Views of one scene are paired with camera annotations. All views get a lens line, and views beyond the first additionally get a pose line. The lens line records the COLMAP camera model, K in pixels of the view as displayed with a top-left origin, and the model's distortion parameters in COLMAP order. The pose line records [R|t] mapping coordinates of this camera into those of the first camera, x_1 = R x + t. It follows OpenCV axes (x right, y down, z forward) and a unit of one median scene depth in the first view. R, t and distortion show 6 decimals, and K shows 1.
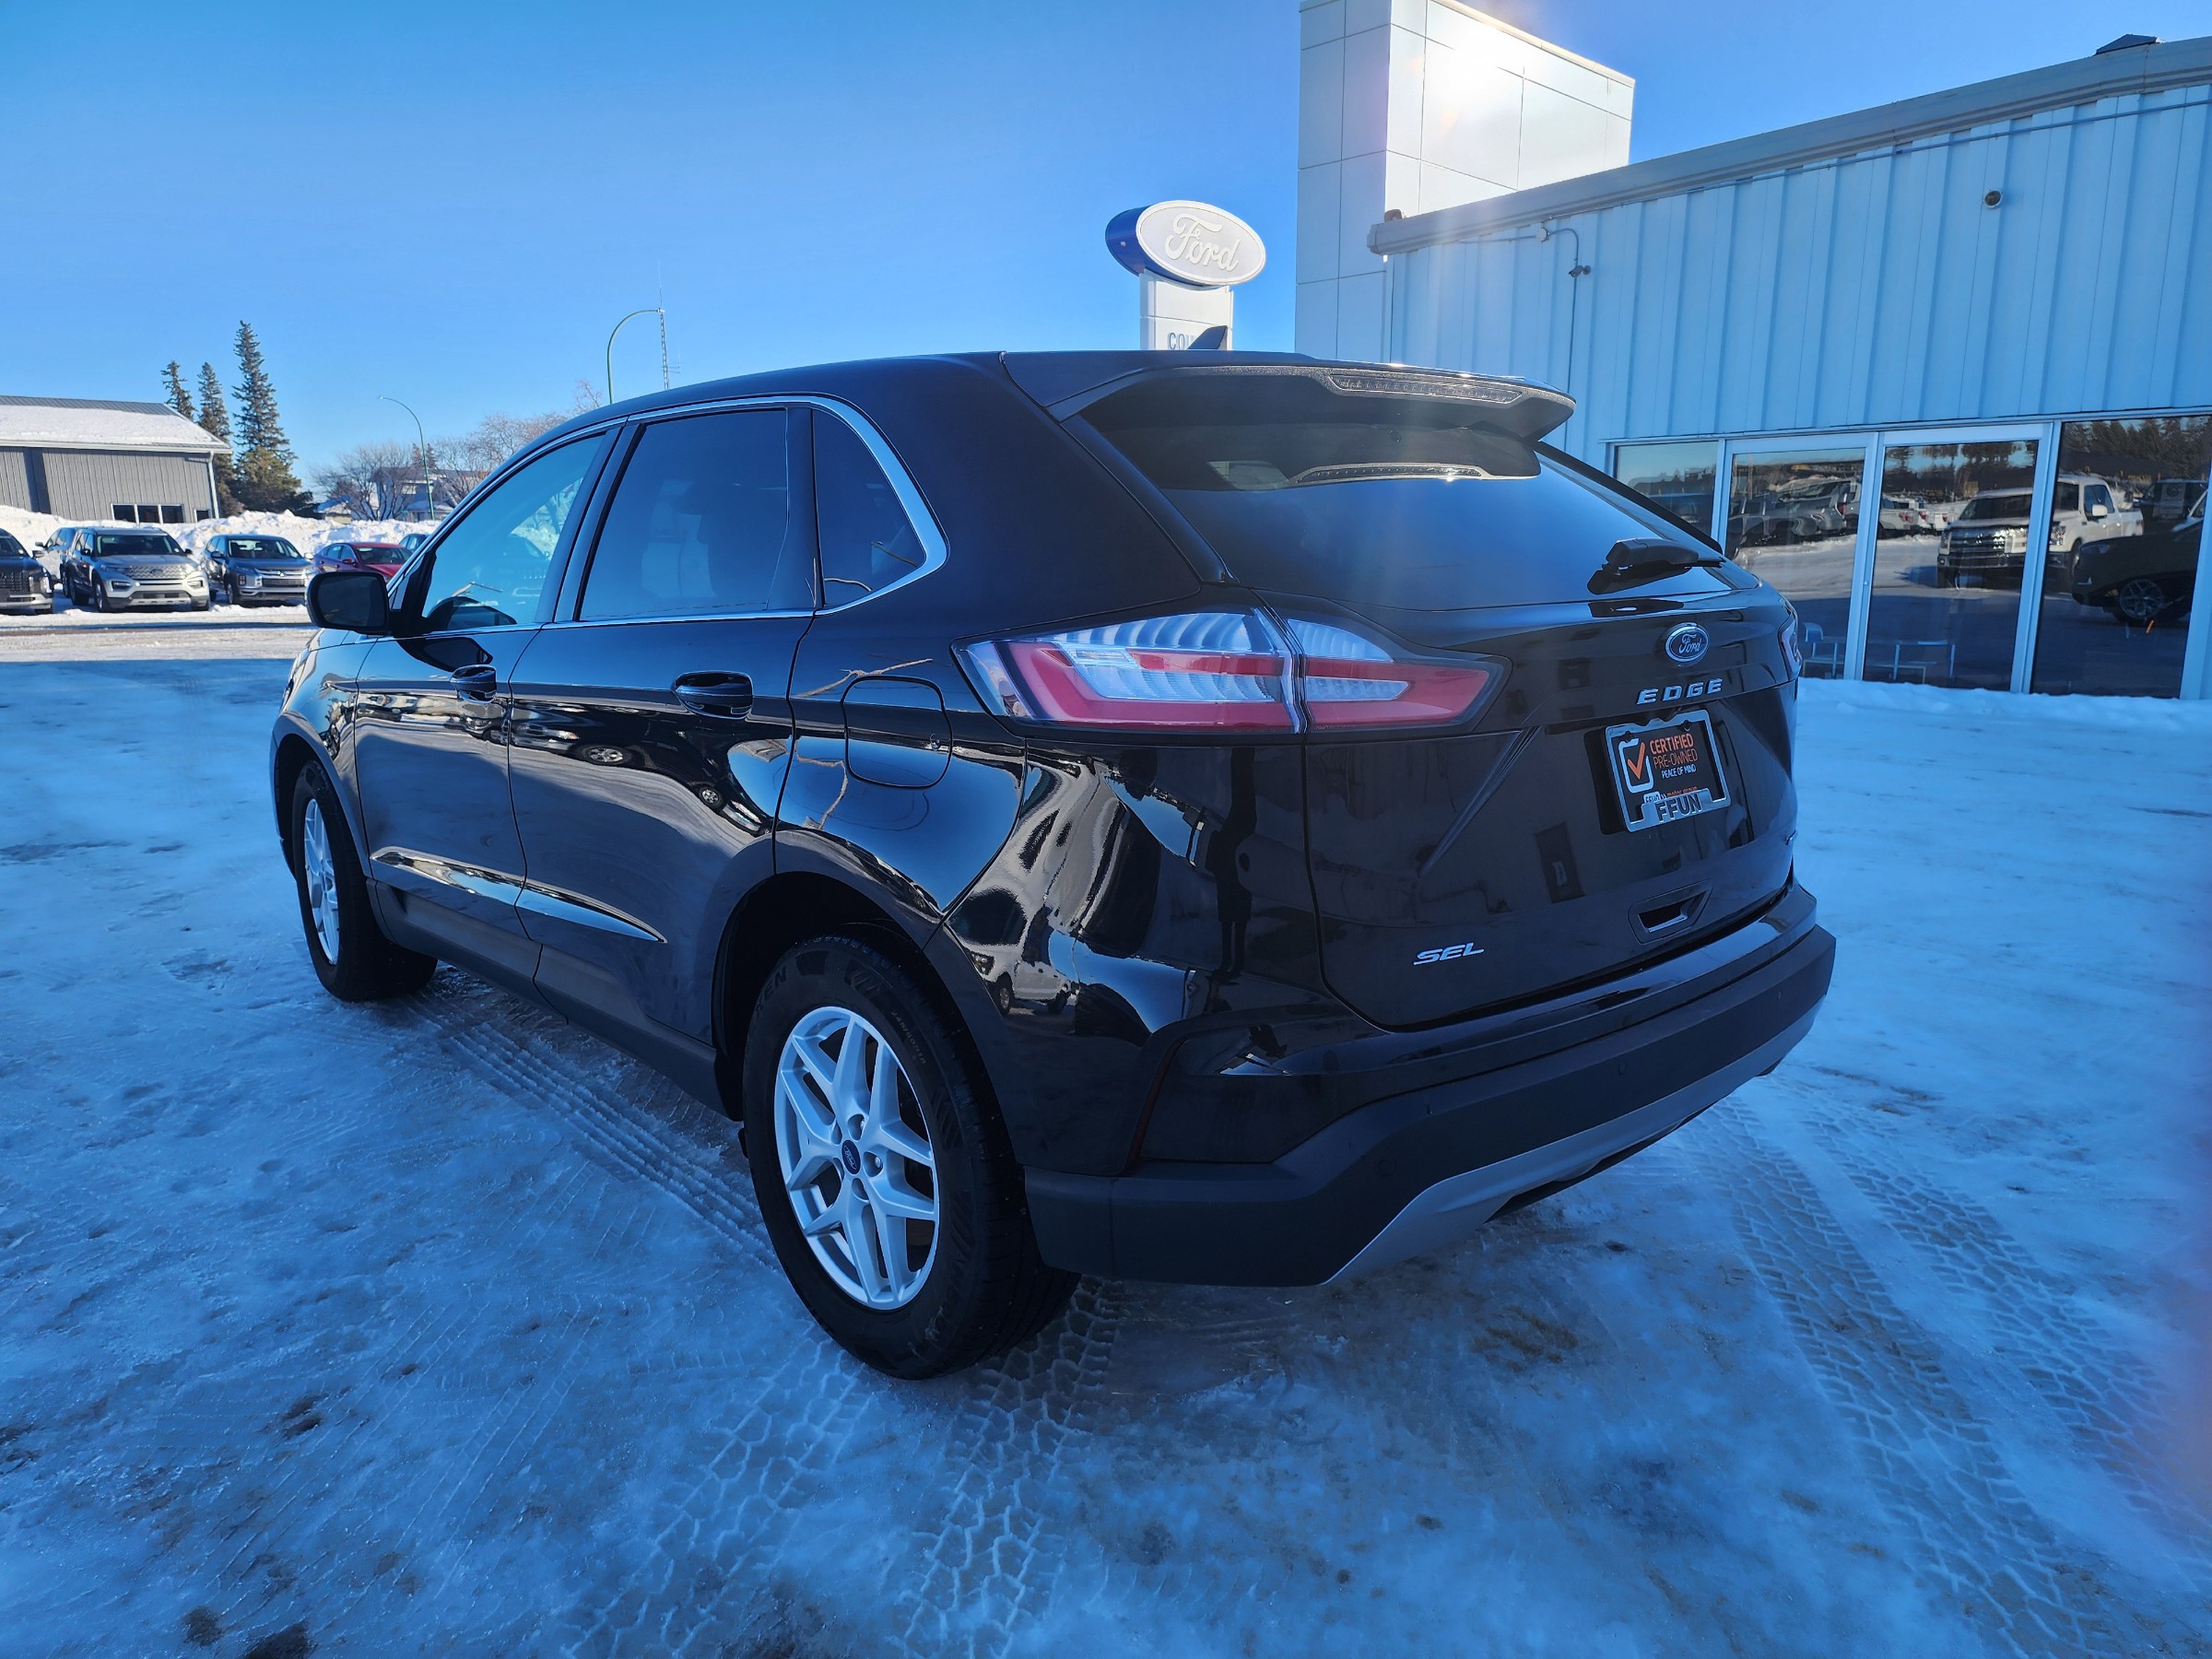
lens RADIAL K [[1512.6, 0, 1141.4], [0, 1512.6, 840.0], [0, 0, 1]] dist [0.043224, -0.033682]
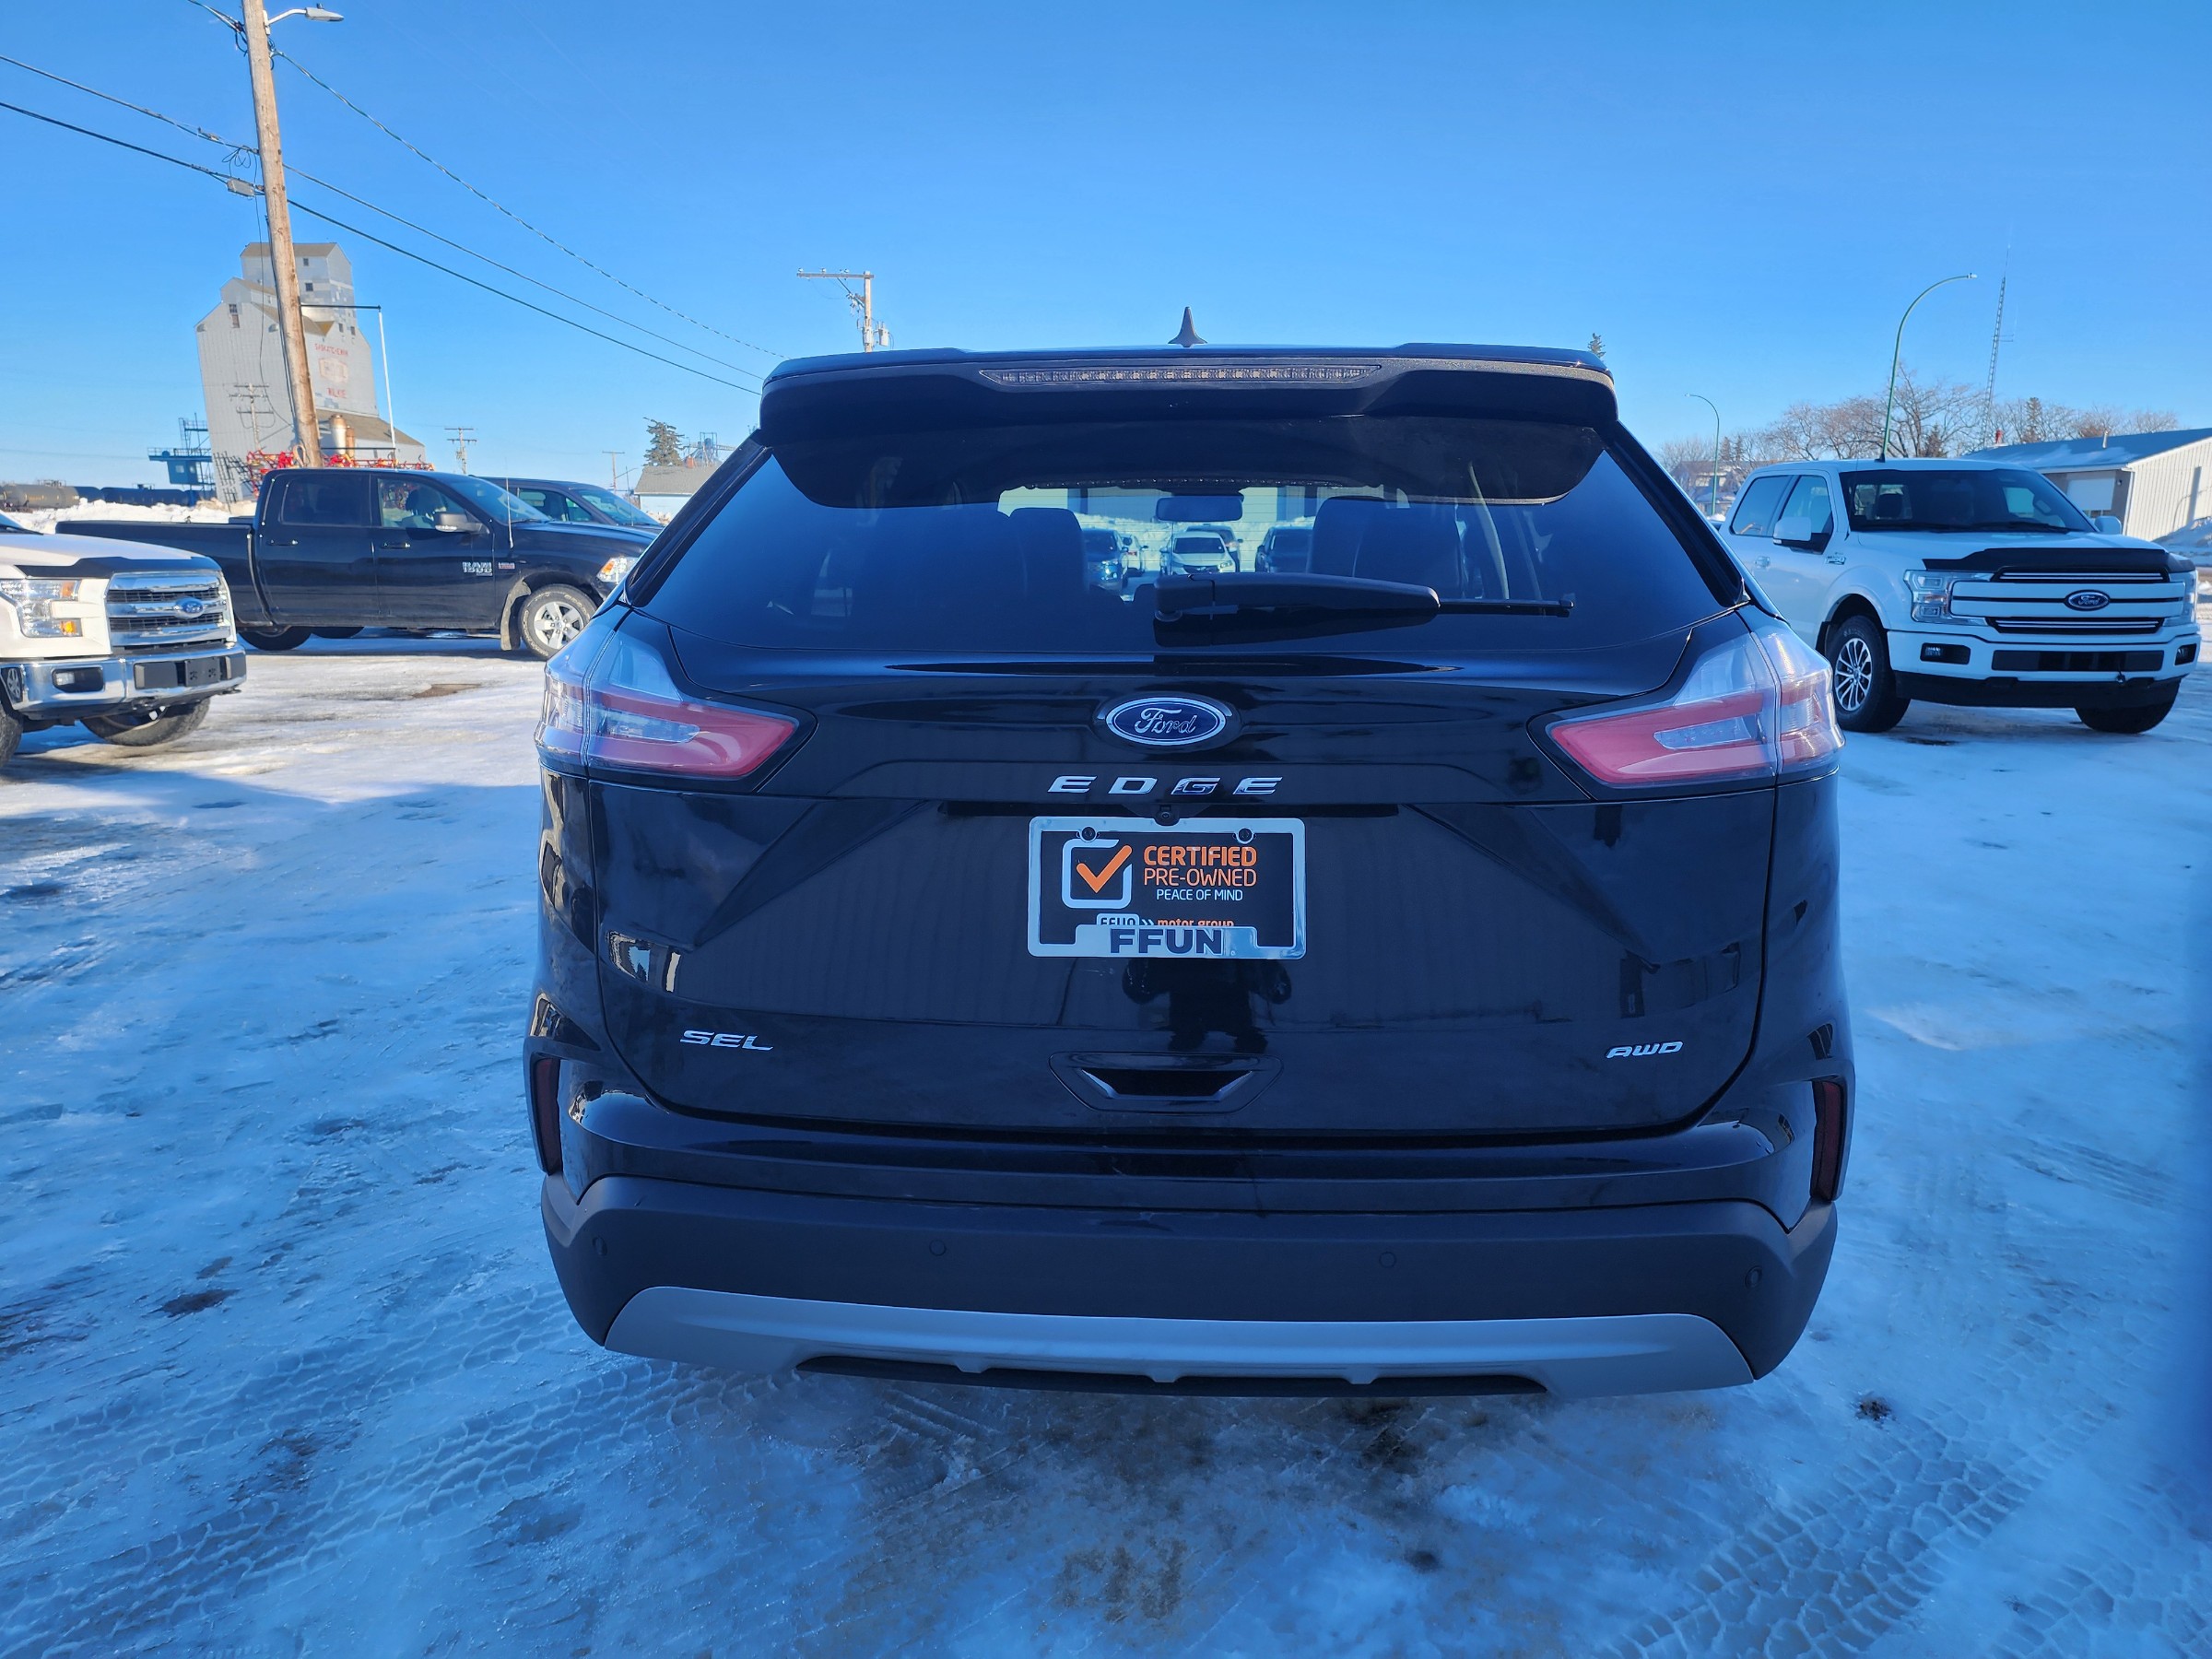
lens RADIAL K [[1484.4, 0, 1125.5], [0, 1484.4, 840.0], [0, 0, 1]] dist [0.083190, -0.072541]
pose [[0.687080, 0.154762, -0.709909, 0.718591], [-0.148171, 0.986365, 0.071623, -0.101185], [0.711313, 0.055977, 0.700642, 0.414405]]
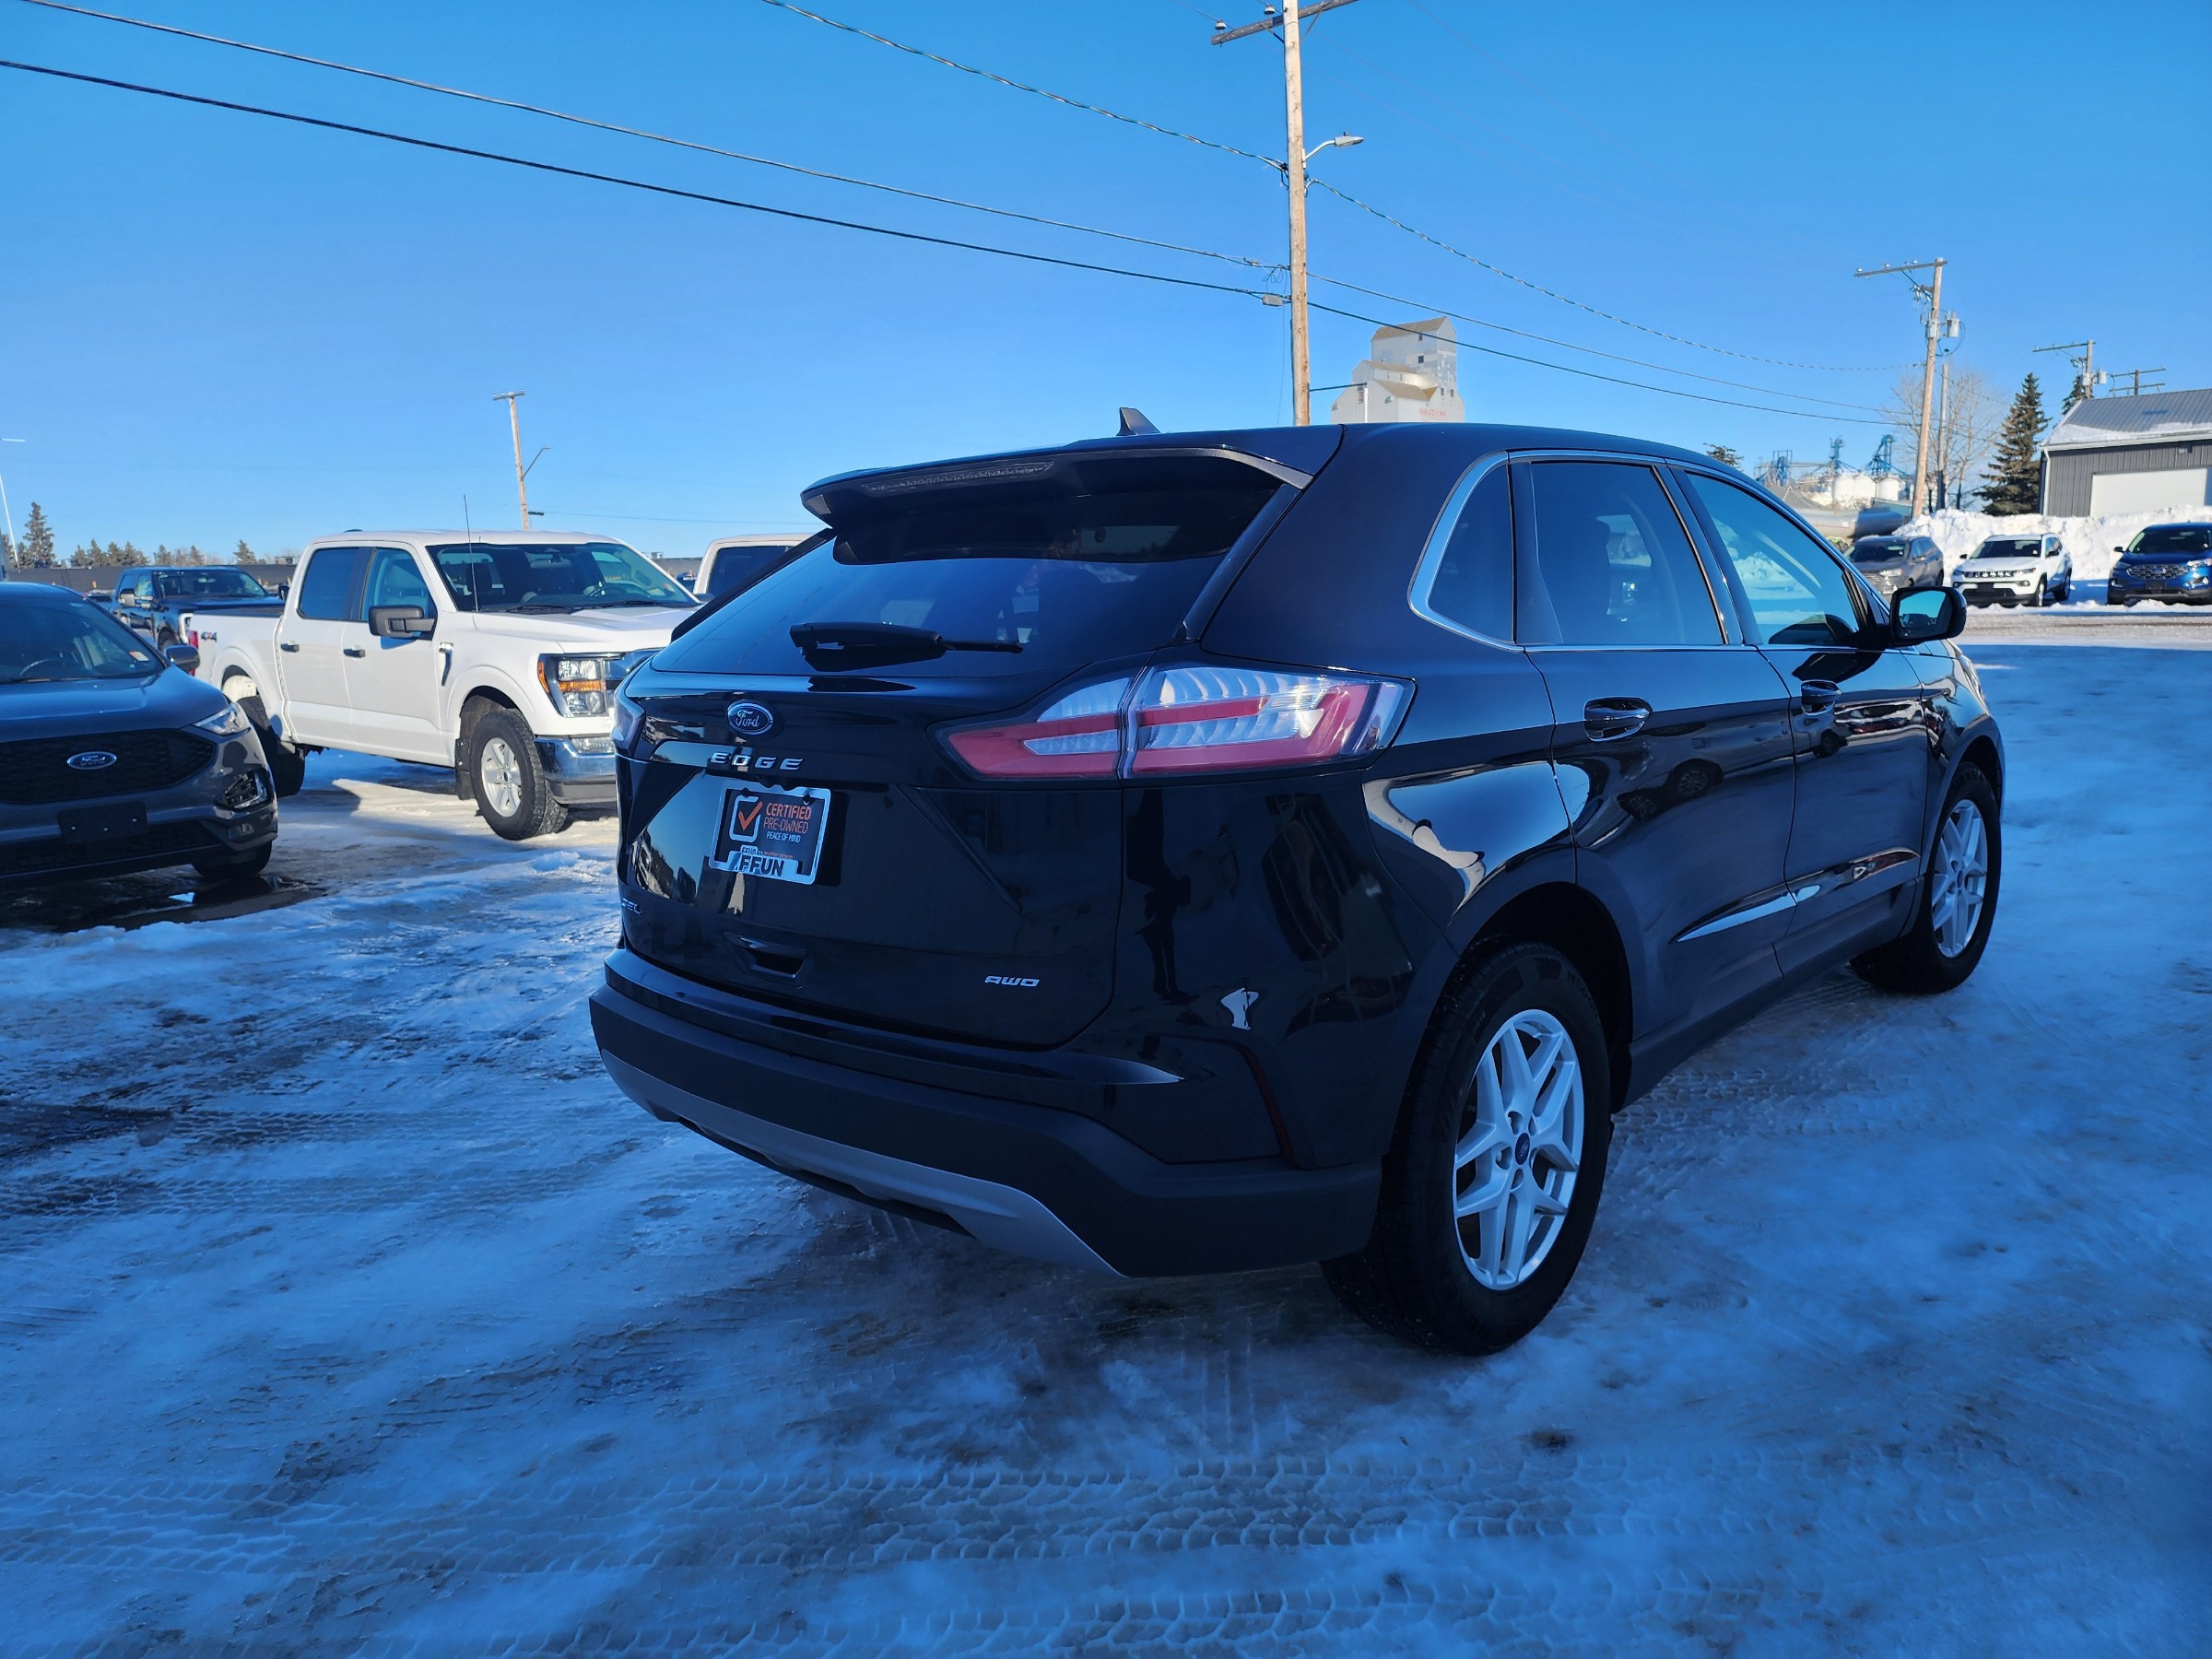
lens RADIAL K [[1486.9, 0, 1123.5], [0, 1486.9, 832.9], [0, 0, 1]] dist [0.044627, -0.000477]
pose [[0.076512, 0.170384, -0.982403, 1.222779], [-0.155770, 0.975235, 0.157009, -0.218245], [0.984826, 0.141016, 0.101158, 0.981482]]
